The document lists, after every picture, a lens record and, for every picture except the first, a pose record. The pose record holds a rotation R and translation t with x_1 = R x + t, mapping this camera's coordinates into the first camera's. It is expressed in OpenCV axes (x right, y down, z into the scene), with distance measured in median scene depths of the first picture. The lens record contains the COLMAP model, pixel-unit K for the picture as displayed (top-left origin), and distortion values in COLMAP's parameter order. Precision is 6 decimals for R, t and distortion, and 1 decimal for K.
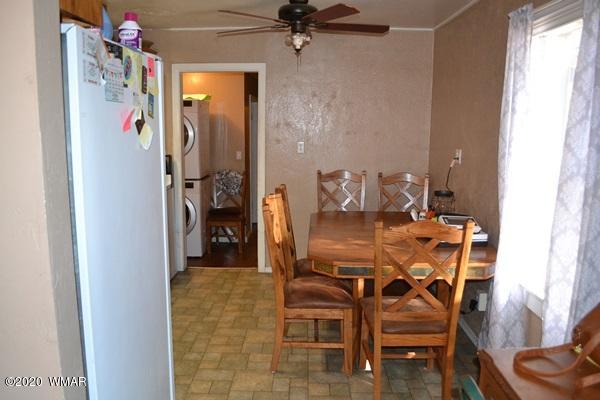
lens RADIAL K [[481.5, 0, 297.3], [0, 481.5, 202.0], [0, 0, 1]] dist [-0.078166, 0.004753]
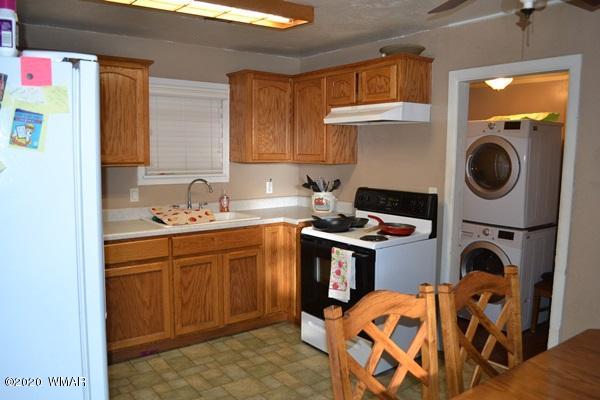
lens RADIAL K [[481.5, 0, 297.3], [0, 481.5, 202.0], [0, 0, 1]] dist [-0.078166, 0.004753]
pose [[0.610888, 0.086247, -0.787005, 0.299228], [-0.129062, 0.991600, 0.008488, -0.103018], [0.781127, 0.096387, 0.616888, 0.596732]]
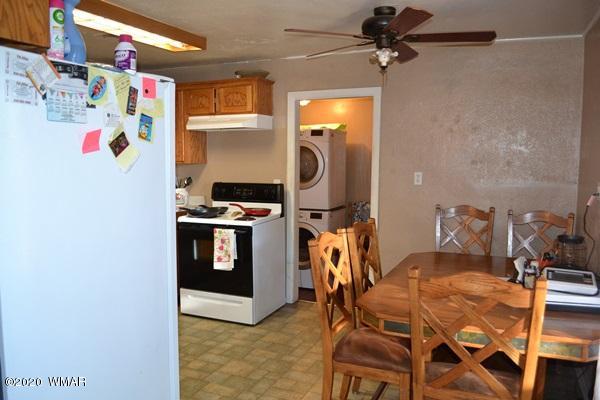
lens RADIAL K [[481.5, 0, 297.3], [0, 481.5, 202.0], [0, 0, 1]] dist [-0.078166, 0.004753]
pose [[0.922275, 0.031835, -0.385222, 0.232453], [-0.058010, 0.996715, -0.056515, -0.010649], [0.382157, 0.074469, 0.921092, 0.159726]]
